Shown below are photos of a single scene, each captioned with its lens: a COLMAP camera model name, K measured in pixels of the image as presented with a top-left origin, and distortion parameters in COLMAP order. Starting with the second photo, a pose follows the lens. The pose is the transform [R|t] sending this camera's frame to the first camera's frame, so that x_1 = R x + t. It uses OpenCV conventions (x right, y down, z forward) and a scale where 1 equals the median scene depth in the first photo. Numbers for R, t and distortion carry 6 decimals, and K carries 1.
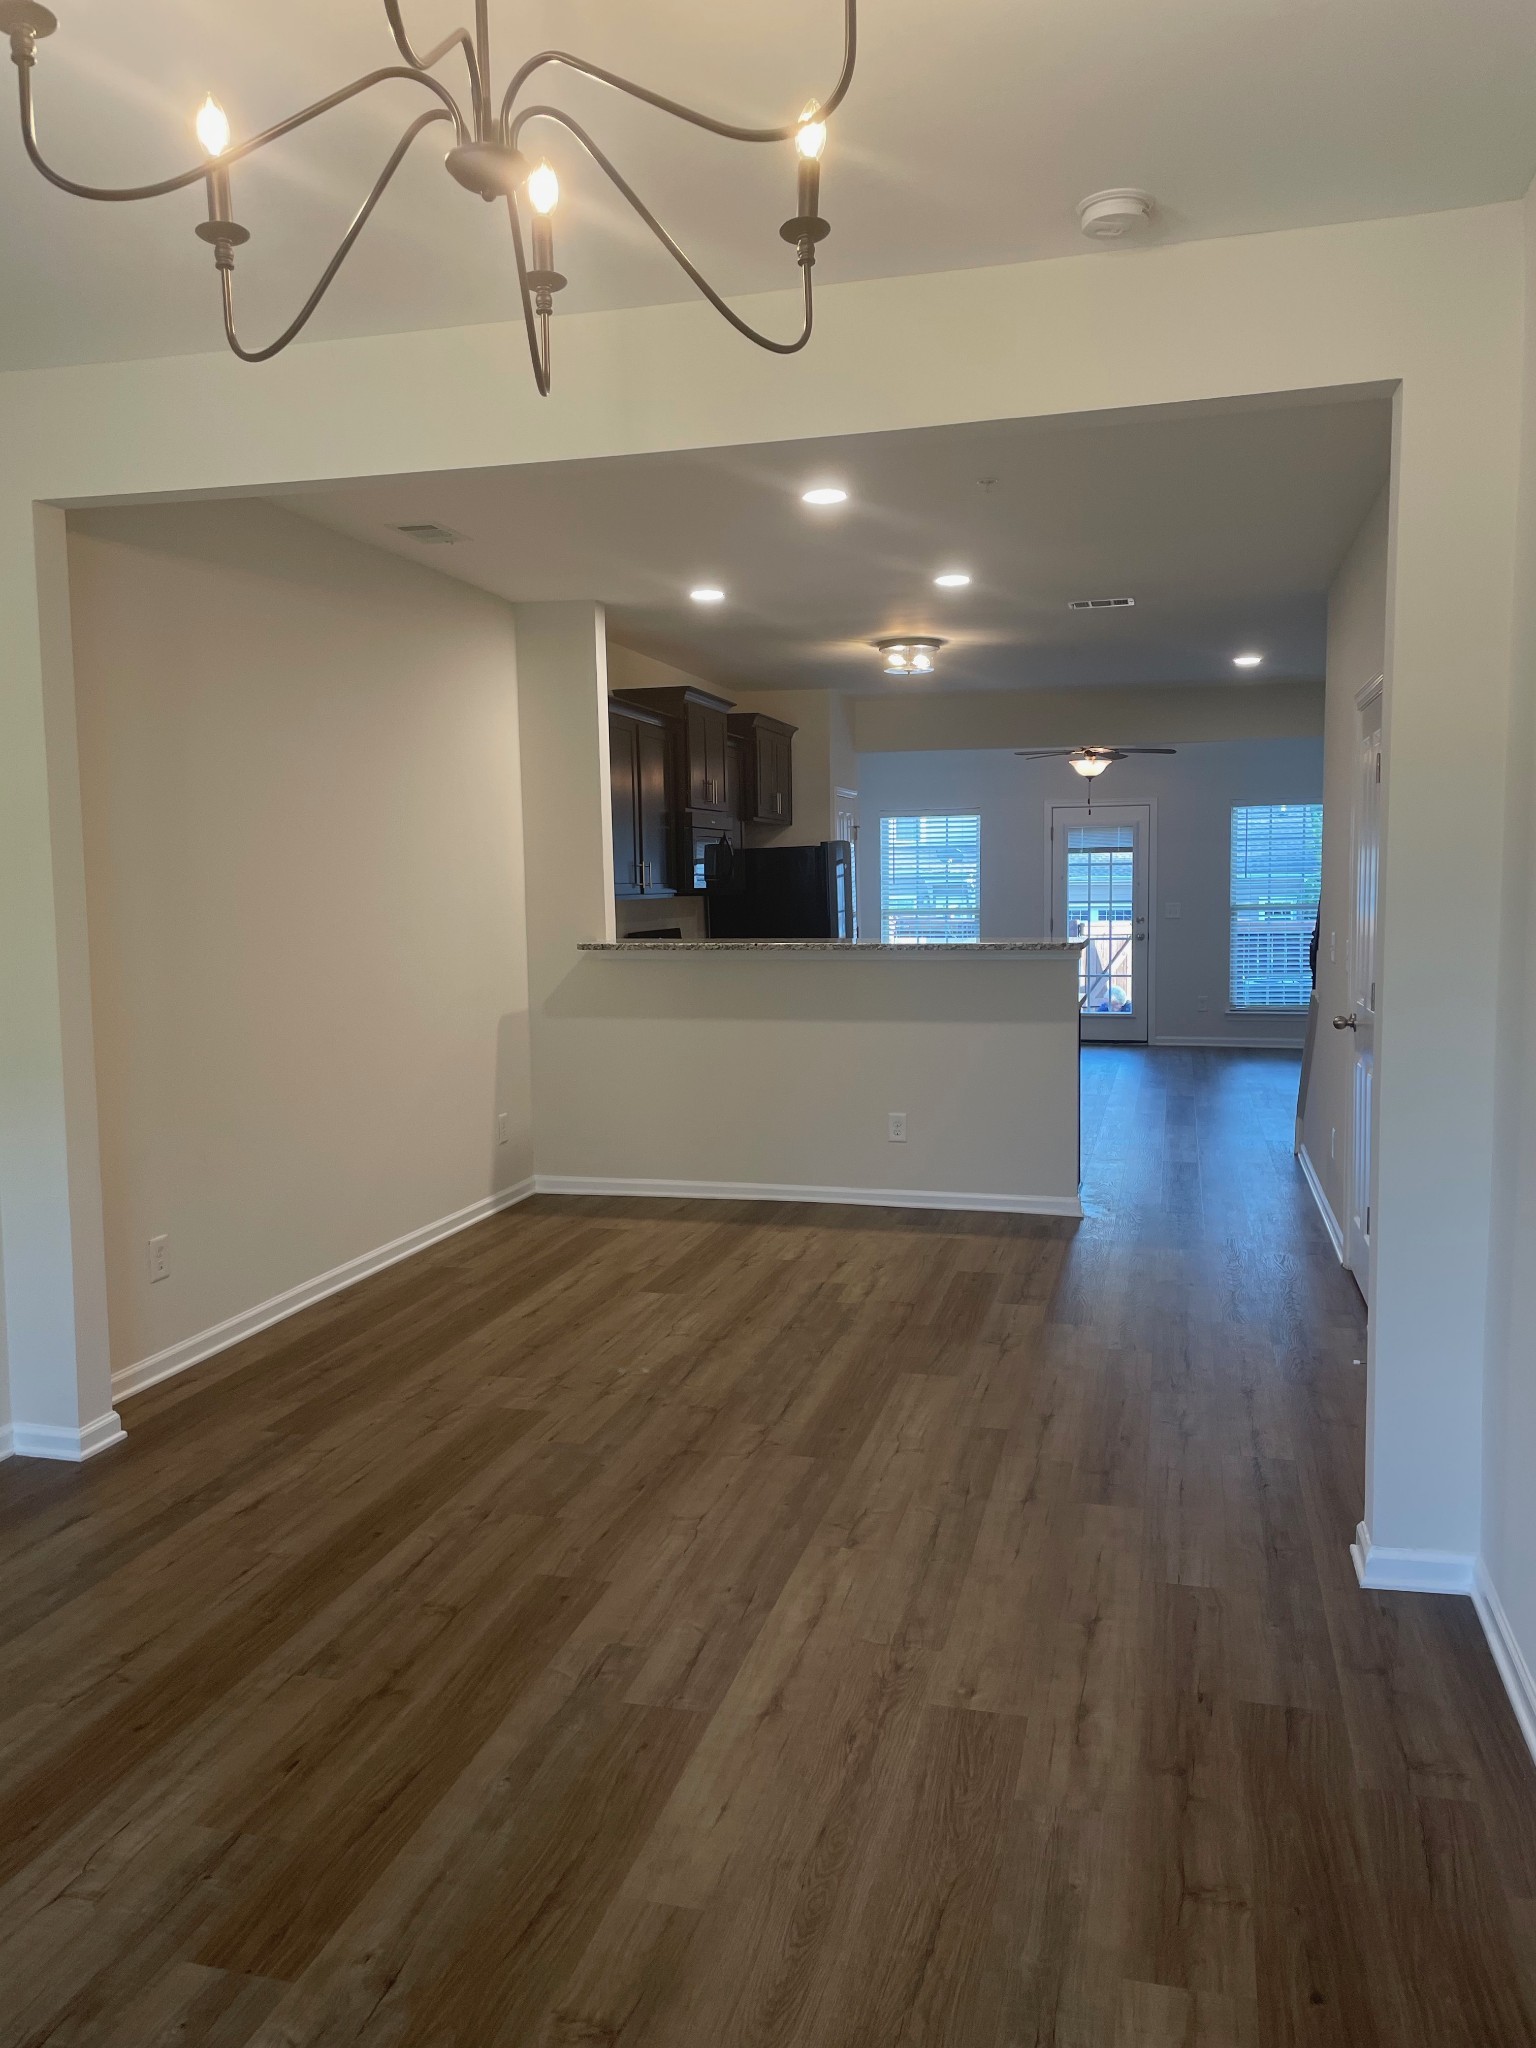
lens RADIAL K [[1491.8, 0, 768.0], [0, 1491.8, 1024.0], [0, 0, 1]] dist [0.039412, -0.103469]
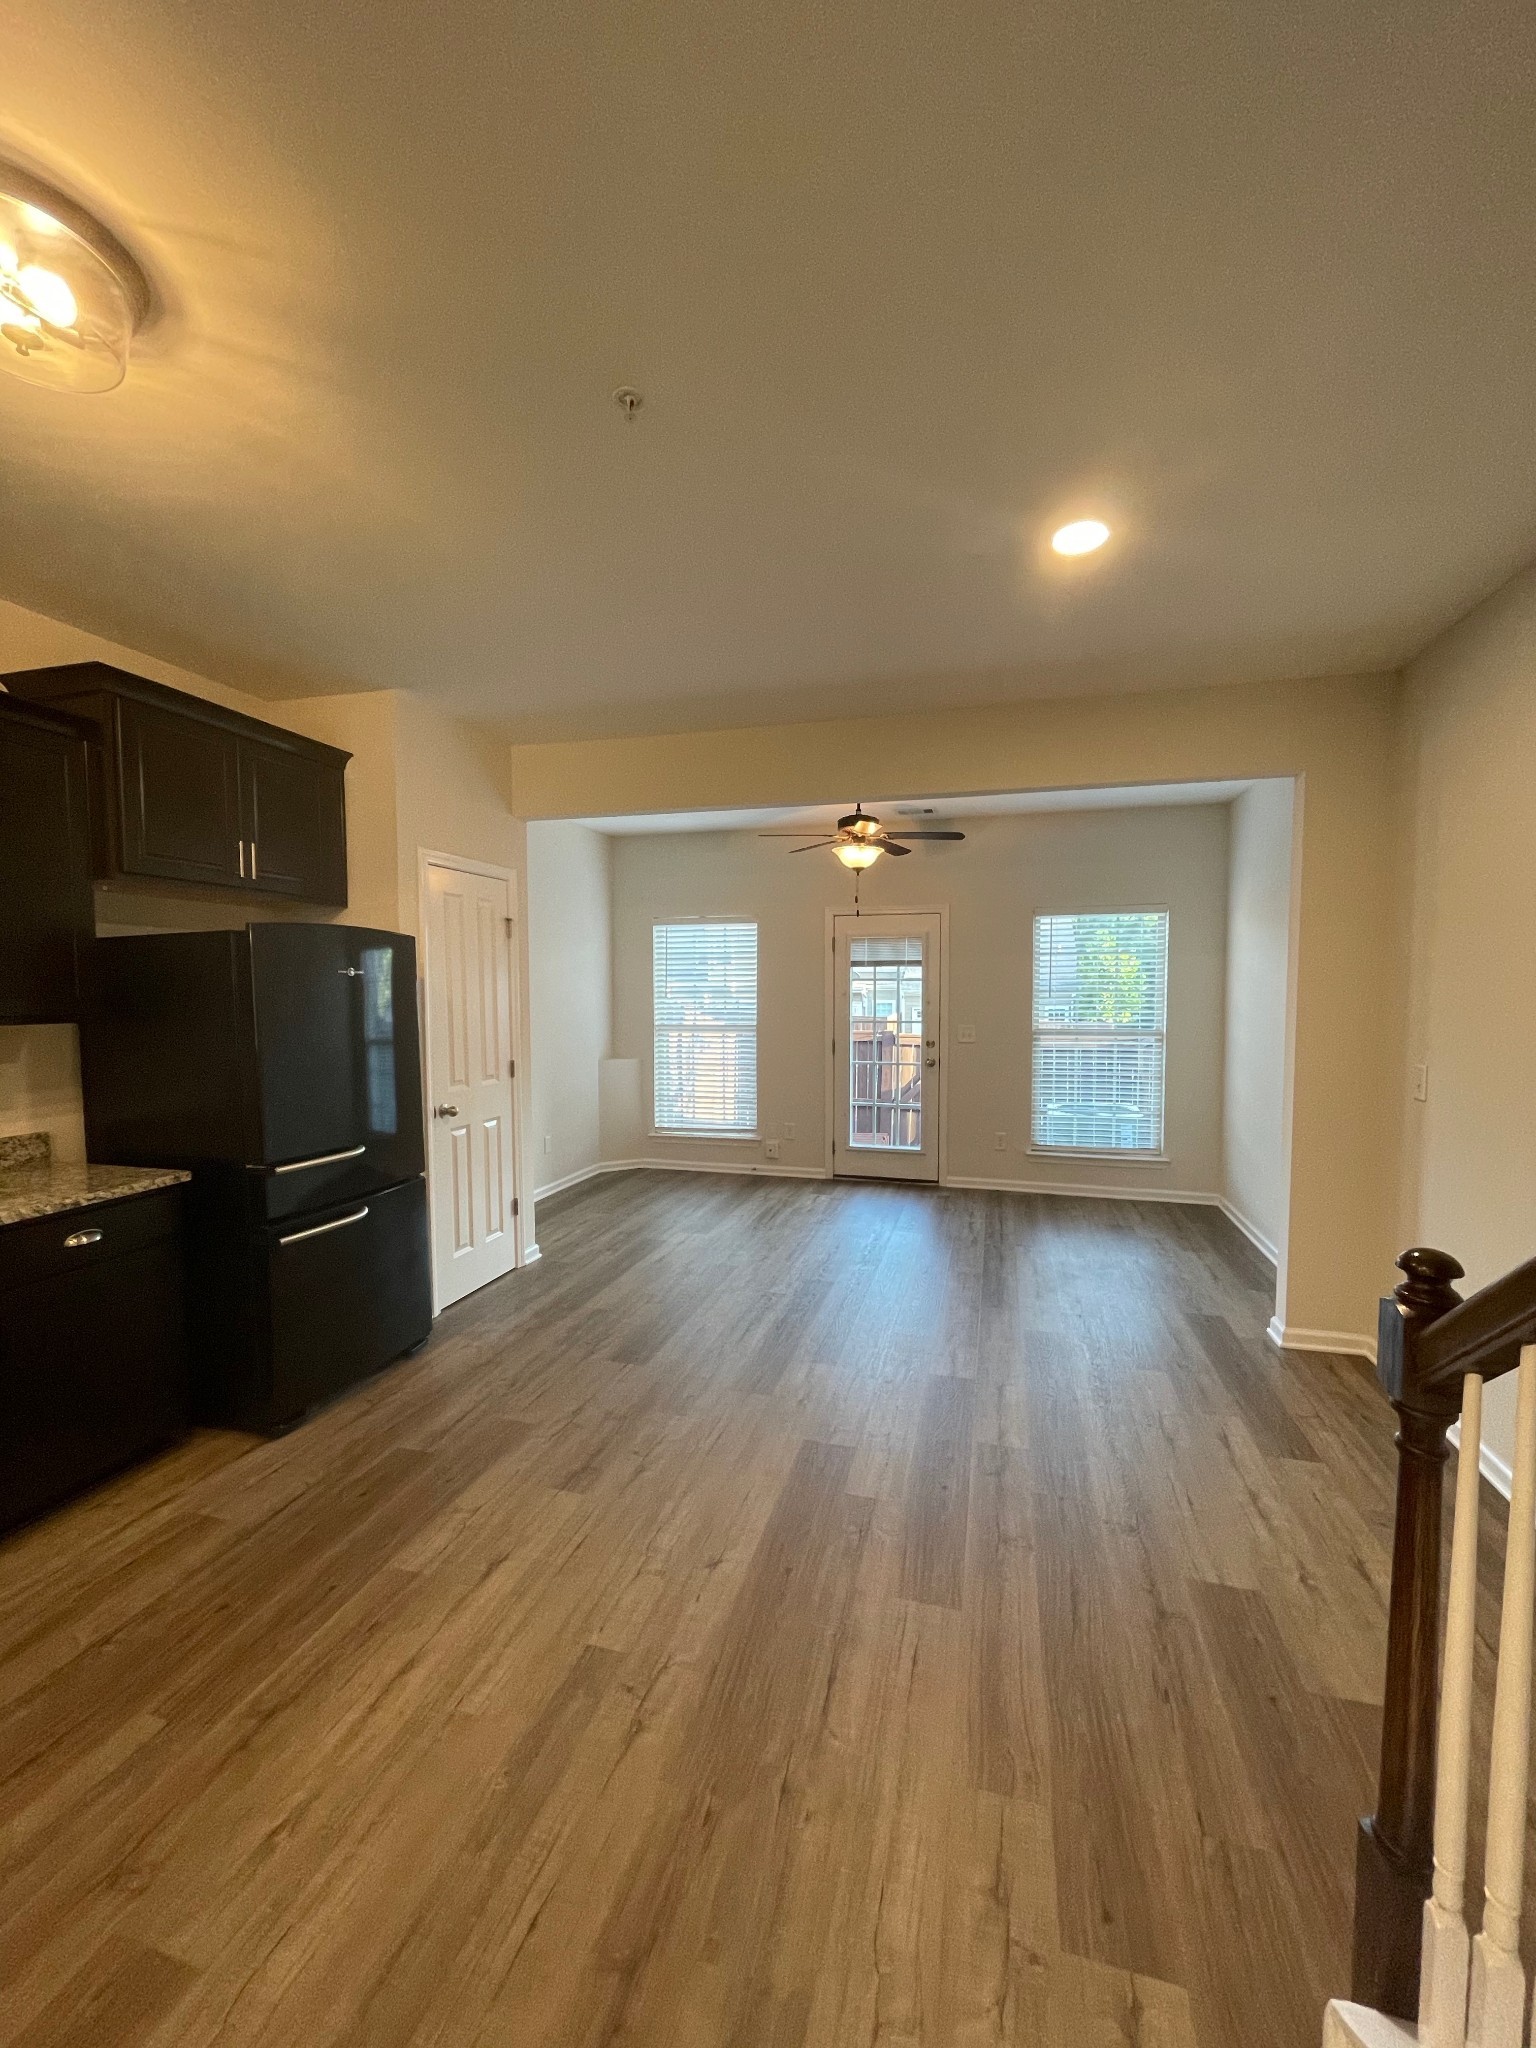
lens RADIAL K [[823.2, 0, 774.2], [0, 823.2, 1030.9], [0, 0, 1]] dist [0.000165, 0.000100]
pose [[0.999828, 0.017999, -0.004447, 0.158559], [-0.018194, 0.998651, -0.048637, -0.051688], [0.003566, 0.048710, 0.998807, 0.514597]]
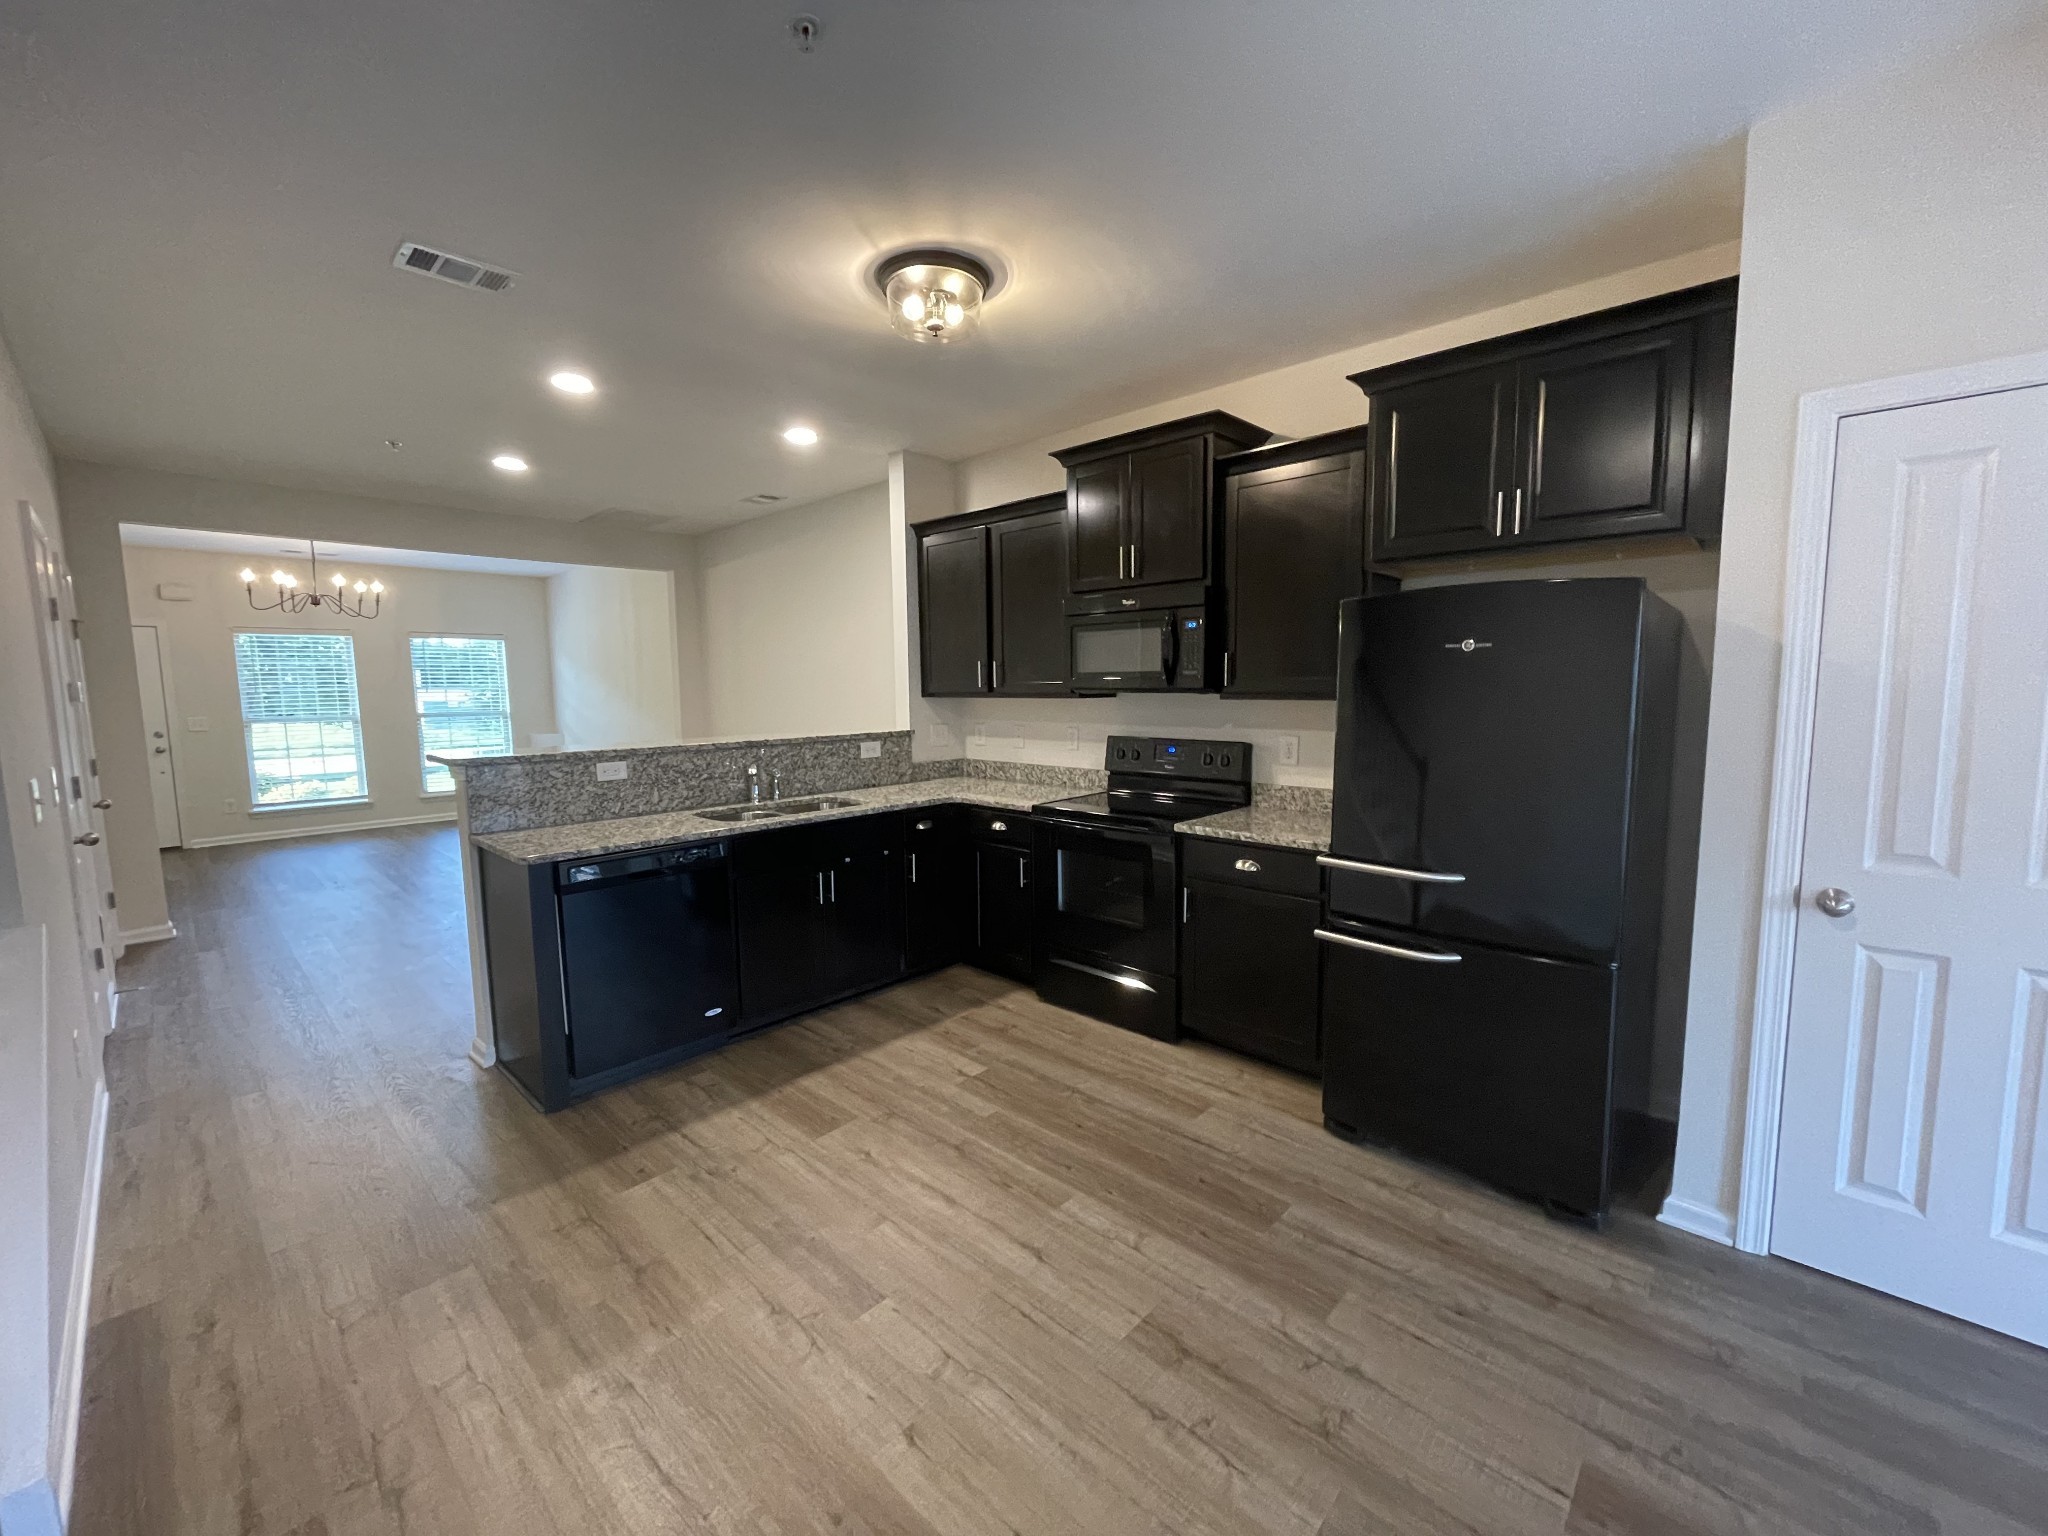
lens RADIAL K [[823.2, 0, 1024.0], [0, 823.2, 768.0], [0, 0, 1]] dist [0.000165, 0.000100]
pose [[-0.469644, 0.114287, -0.875427, 0.232794], [-0.069815, 0.983673, 0.165873, -0.072386], [0.880091, 0.139019, -0.453997, 0.729735]]
